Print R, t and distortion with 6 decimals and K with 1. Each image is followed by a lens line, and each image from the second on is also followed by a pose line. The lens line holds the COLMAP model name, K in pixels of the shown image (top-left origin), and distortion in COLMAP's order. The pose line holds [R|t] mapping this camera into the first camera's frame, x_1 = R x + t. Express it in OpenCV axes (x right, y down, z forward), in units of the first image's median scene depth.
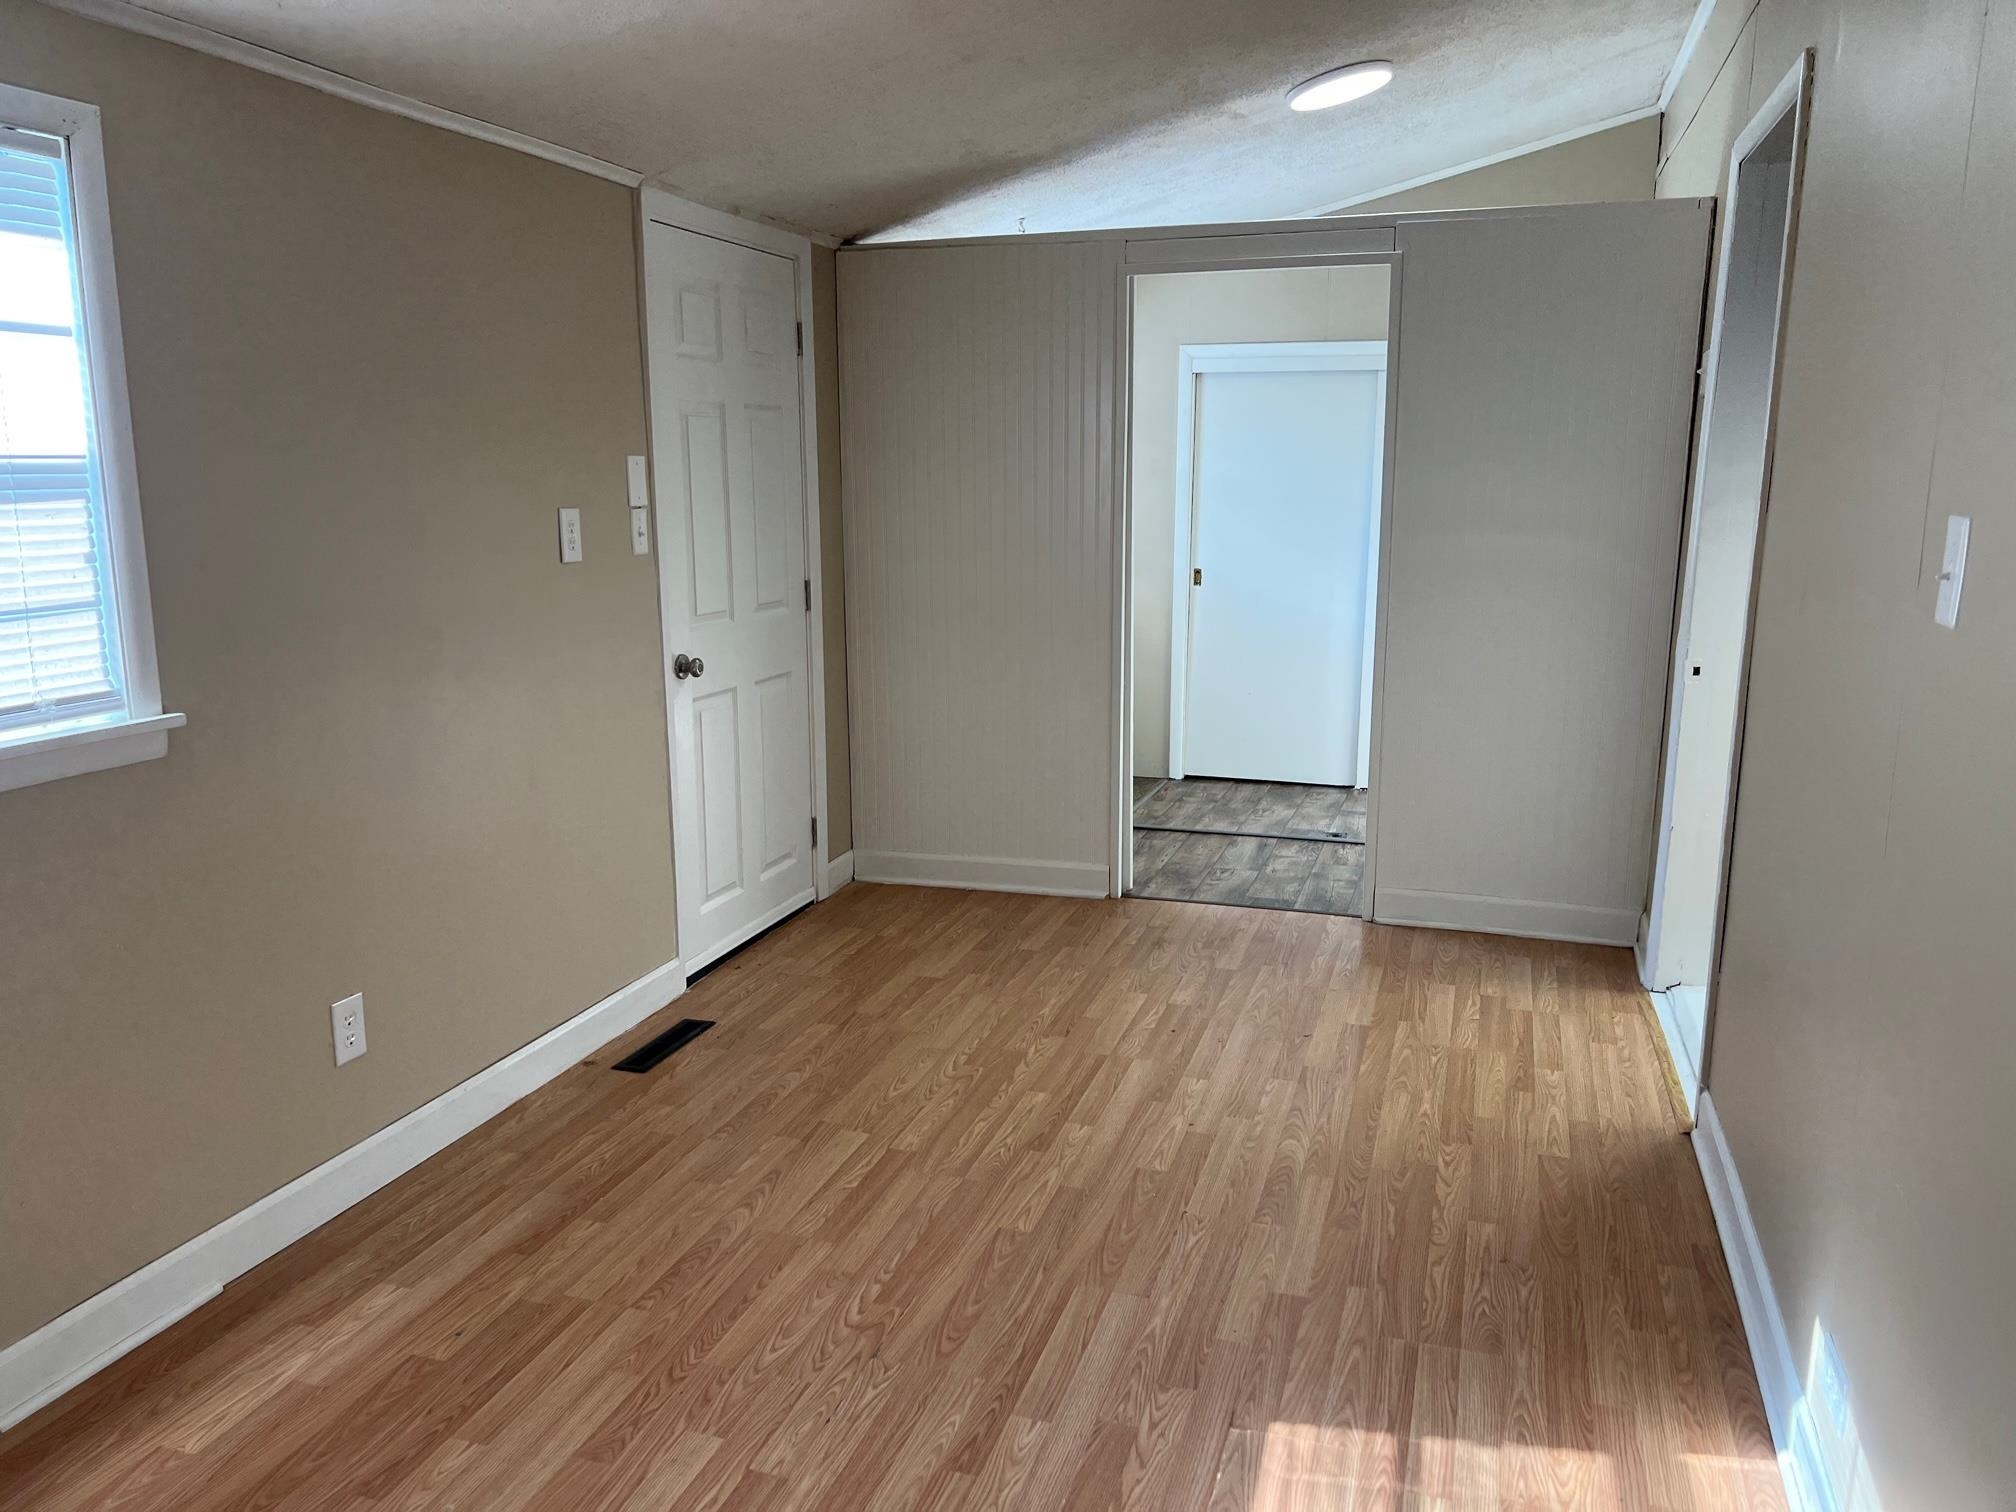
lens RADIAL K [[1522.7, 0, 1008.0], [0, 1522.7, 756.0], [0, 0, 1]] dist [0.050555, -0.003724]
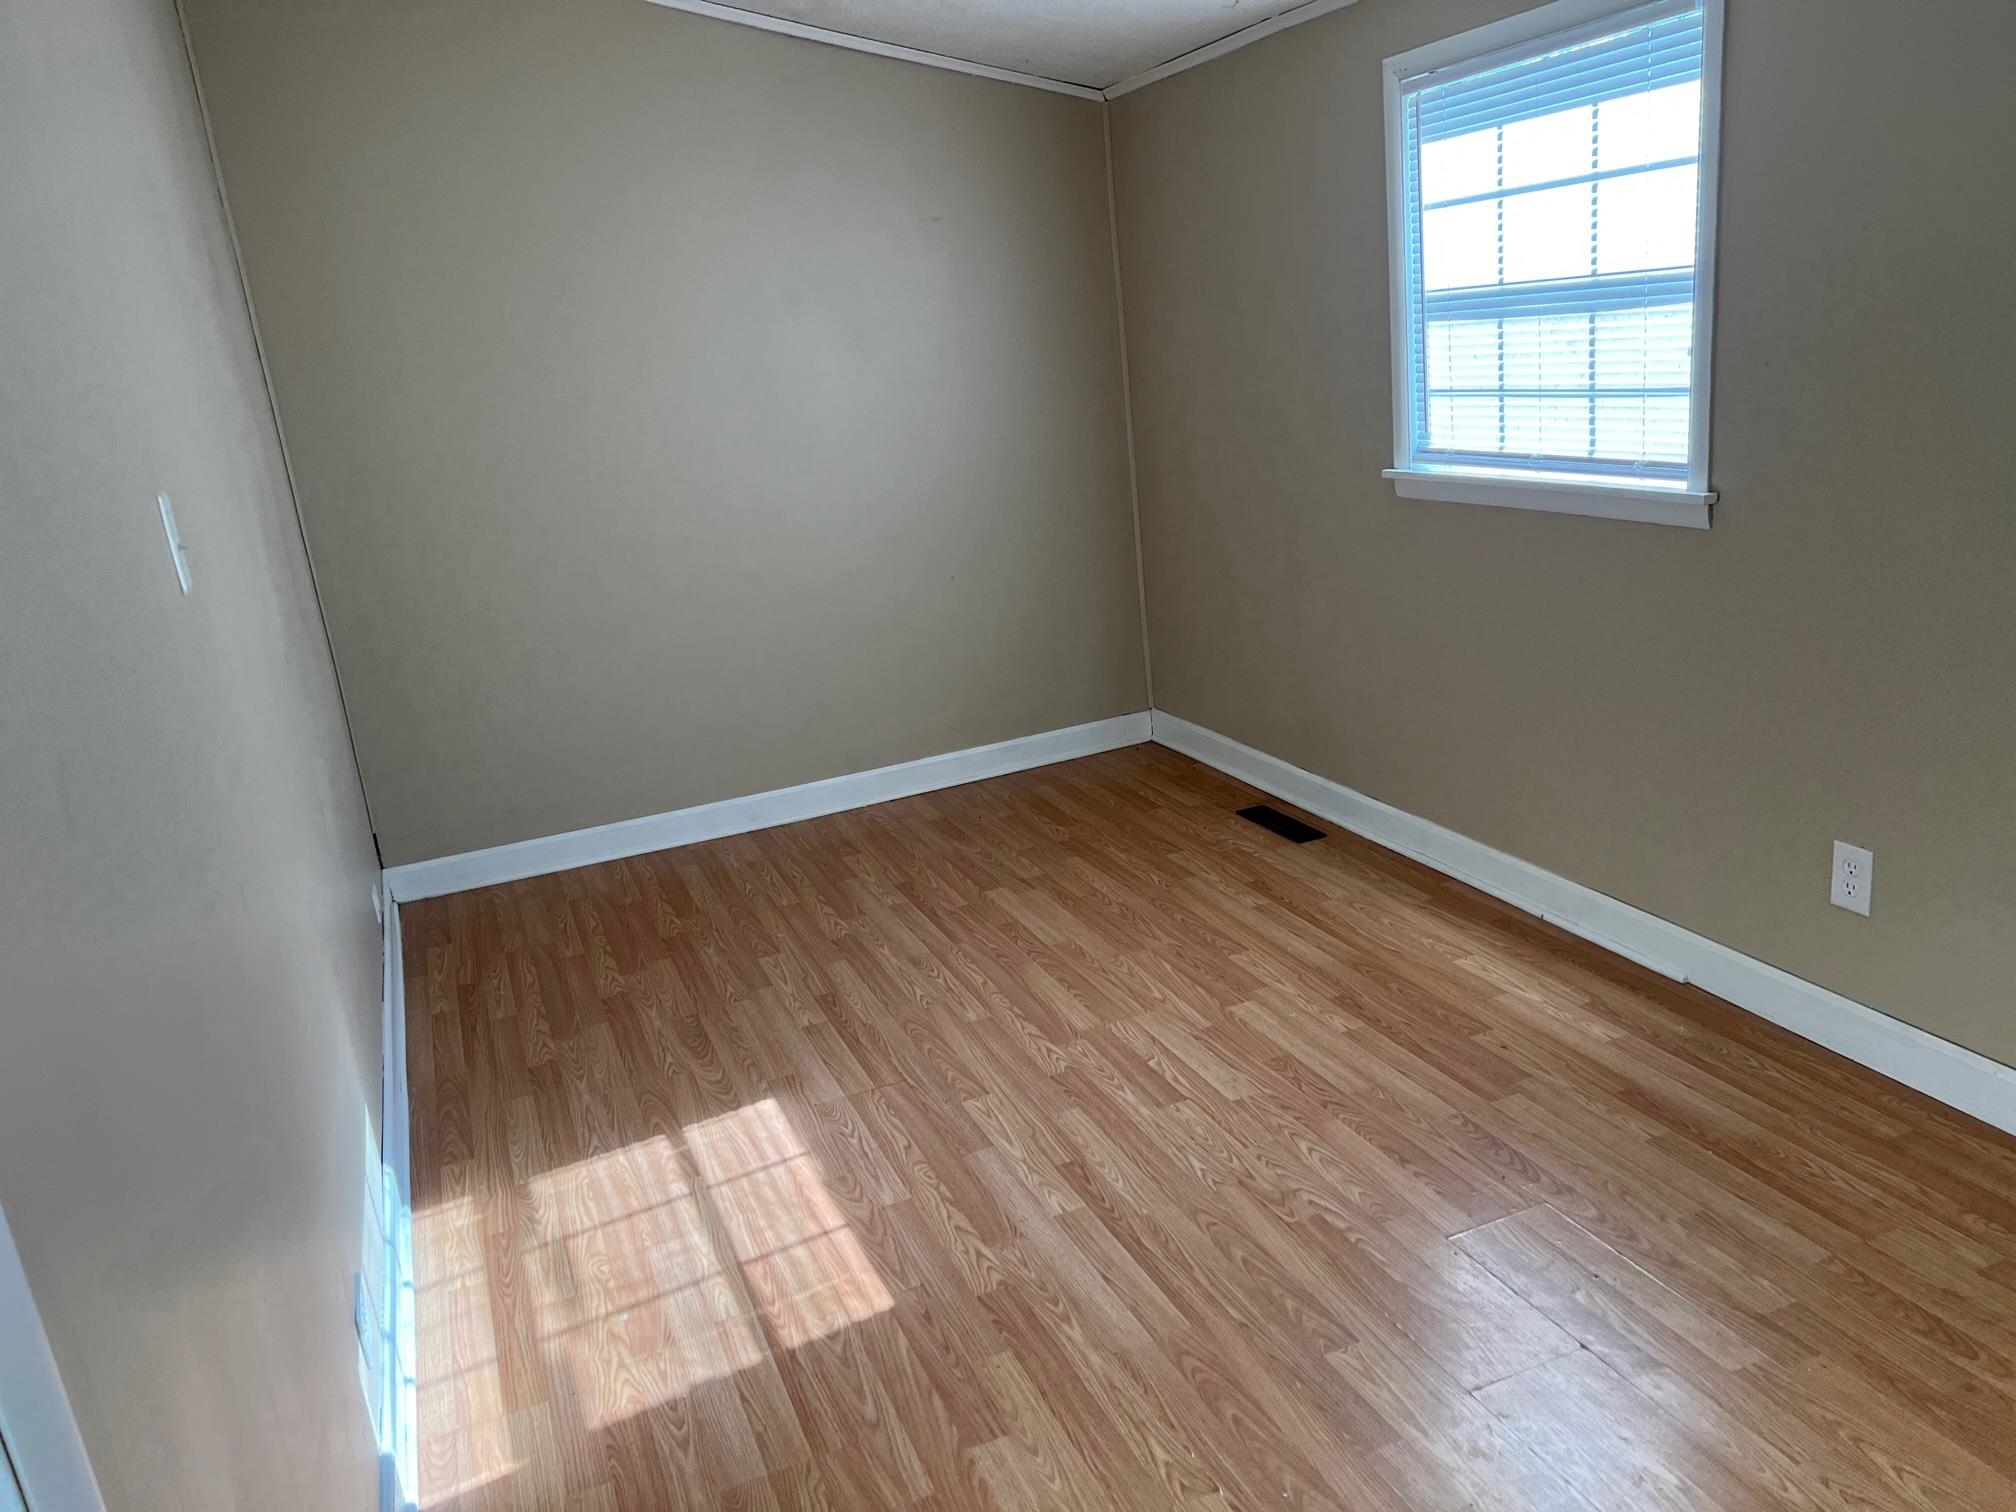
lens RADIAL K [[1522.7, 0, 1008.0], [0, 1522.7, 756.0], [0, 0, 1]] dist [0.050555, -0.003724]
pose [[-0.763371, 0.248048, -0.596437, 0.632702], [-0.025069, 0.911262, 0.411063, -0.329800], [0.645474, 0.328745, -0.689412, 1.629522]]
